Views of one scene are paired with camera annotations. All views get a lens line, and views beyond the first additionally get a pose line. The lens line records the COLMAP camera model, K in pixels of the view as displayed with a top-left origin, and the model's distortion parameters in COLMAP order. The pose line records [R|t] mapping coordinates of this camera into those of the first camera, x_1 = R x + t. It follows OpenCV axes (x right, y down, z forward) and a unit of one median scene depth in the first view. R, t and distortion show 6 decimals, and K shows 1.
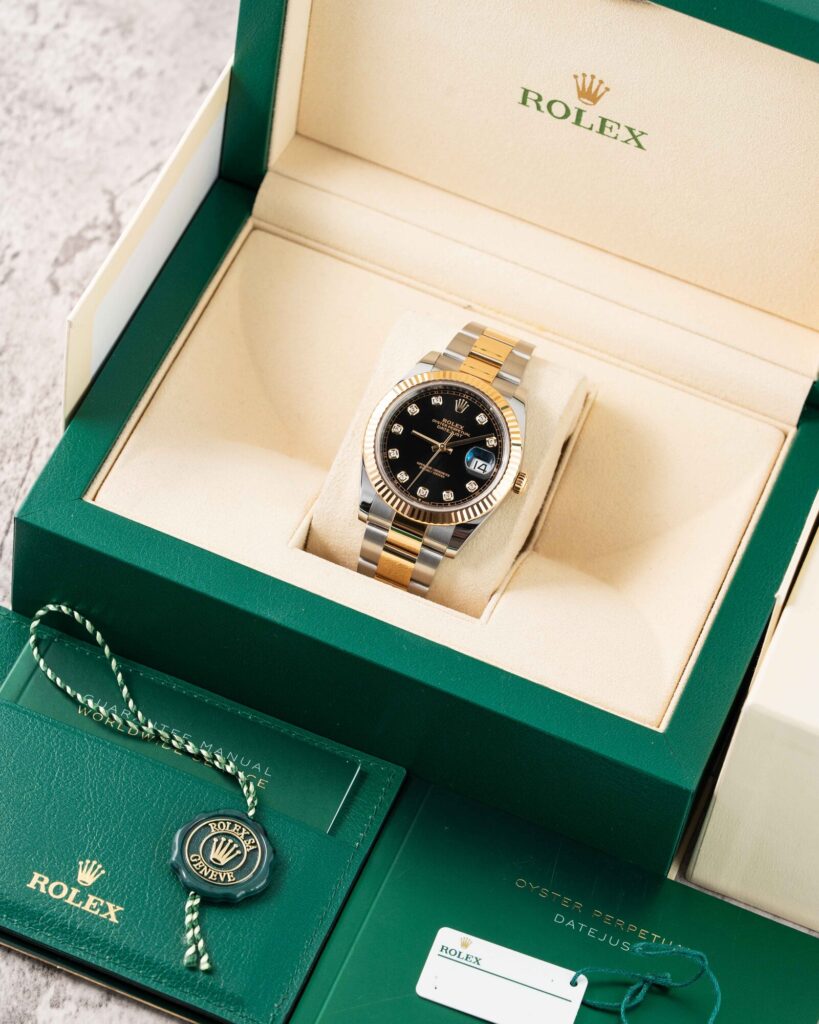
lens RADIAL K [[4048.6, 0, 409.5], [0, 4048.6, 512.0], [0, 0, 1]] dist [-0.007018, -0.138560]
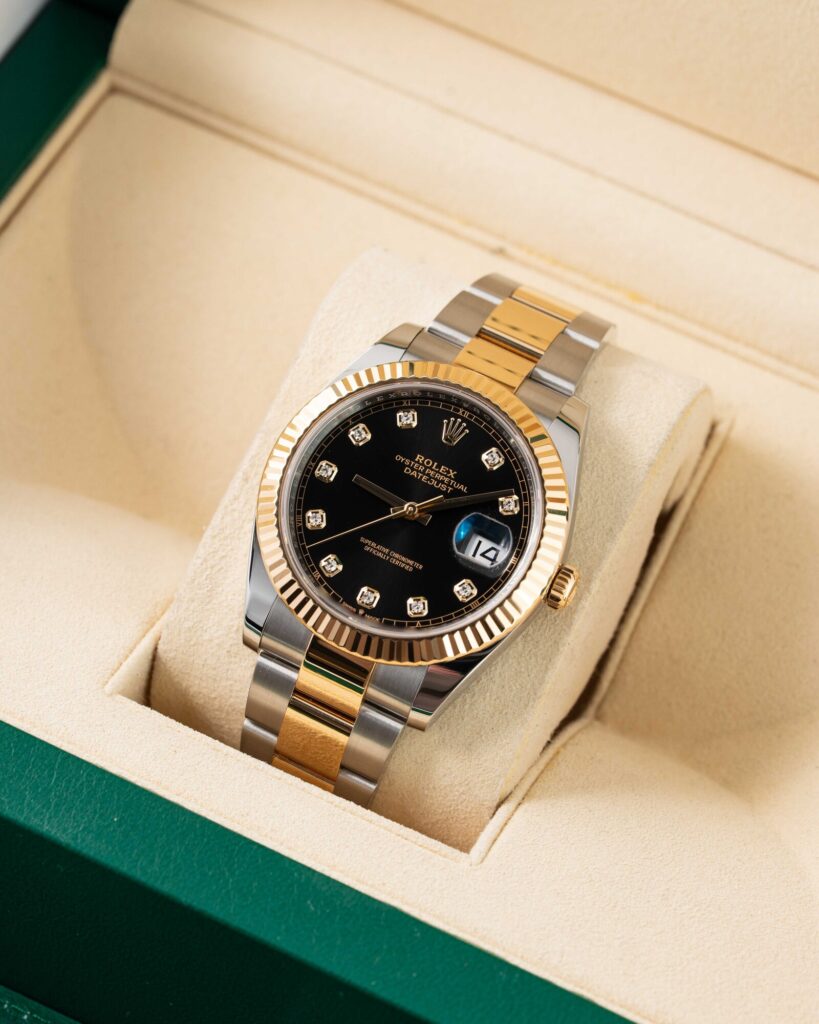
lens RADIAL K [[4048.6, 0, 409.5], [0, 4048.6, 512.0], [0, 0, 1]] dist [-0.007018, -0.138560]
pose [[0.996313, 0.045130, -0.072967, 0.044700], [-0.046672, 0.998719, -0.019569, -0.005851], [0.071991, 0.022902, 0.997142, 0.491127]]
